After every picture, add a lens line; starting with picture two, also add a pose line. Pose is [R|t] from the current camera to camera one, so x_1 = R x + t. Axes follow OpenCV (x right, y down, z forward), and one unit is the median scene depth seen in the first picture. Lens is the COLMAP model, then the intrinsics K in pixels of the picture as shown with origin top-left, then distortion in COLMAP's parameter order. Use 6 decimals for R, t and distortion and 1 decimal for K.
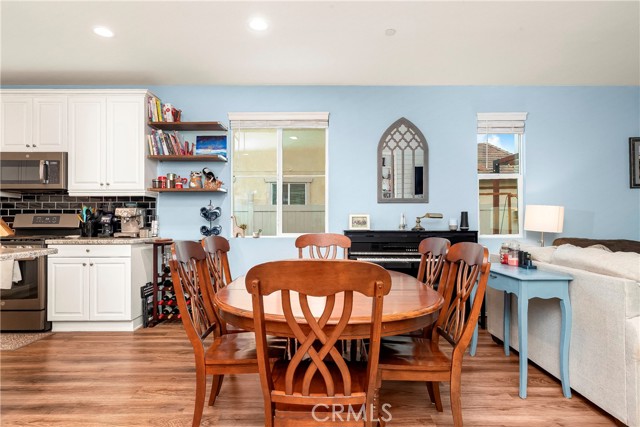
lens RADIAL K [[367.6, 0, 320.0], [0, 367.6, 213.5], [0, 0, 1]] dist [0.005630, 0.000620]
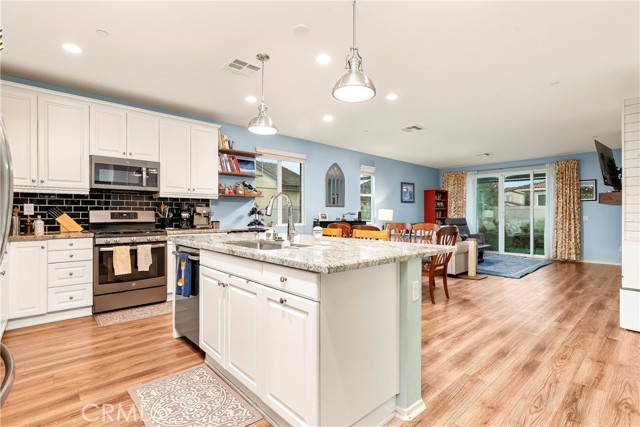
lens RADIAL K [[303.2, 0, 320.0], [0, 303.2, 213.5], [0, 0, 1]] dist [0.013050, -0.000241]
pose [[0.743592, 0.003811, 0.668623, -0.945080], [-0.007971, 0.999963, 0.003166, 0.001952], [-0.668586, -0.007684, 0.743595, -0.144444]]
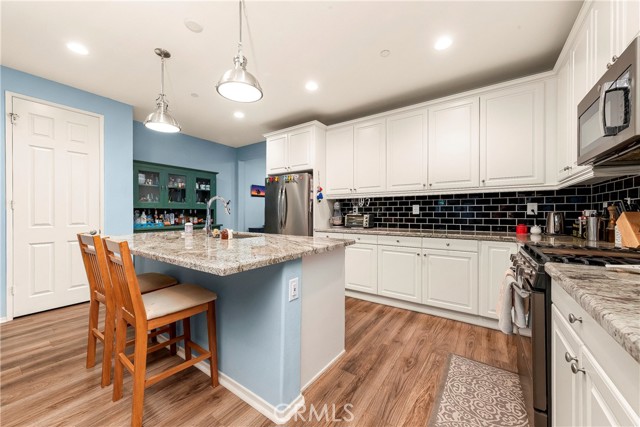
lens RADIAL K [[241.2, 0, 320.0], [0, 241.2, 213.5], [0, 0, 1]] dist [0.000171, 0.000022]
pose [[-0.577871, 0.000011, -0.816128, -0.292989], [0.009293, 0.999935, -0.006566, 0.009637], [0.816075, -0.011378, -0.577834, 0.852338]]
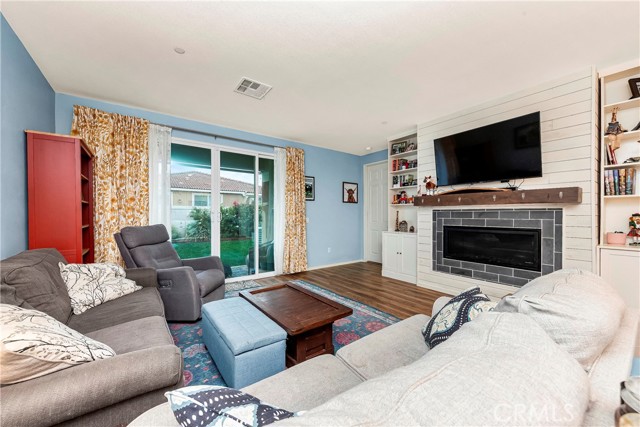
lens RADIAL K [[241.2, 0, 320.0], [0, 241.2, 213.5], [0, 0, 1]] dist [0.000171, 0.000022]
pose [[-0.602563, 0.004190, 0.798060, 0.390183], [-0.010488, 0.999858, -0.013168, 0.003242], [-0.798002, -0.016304, -0.602434, 0.854861]]
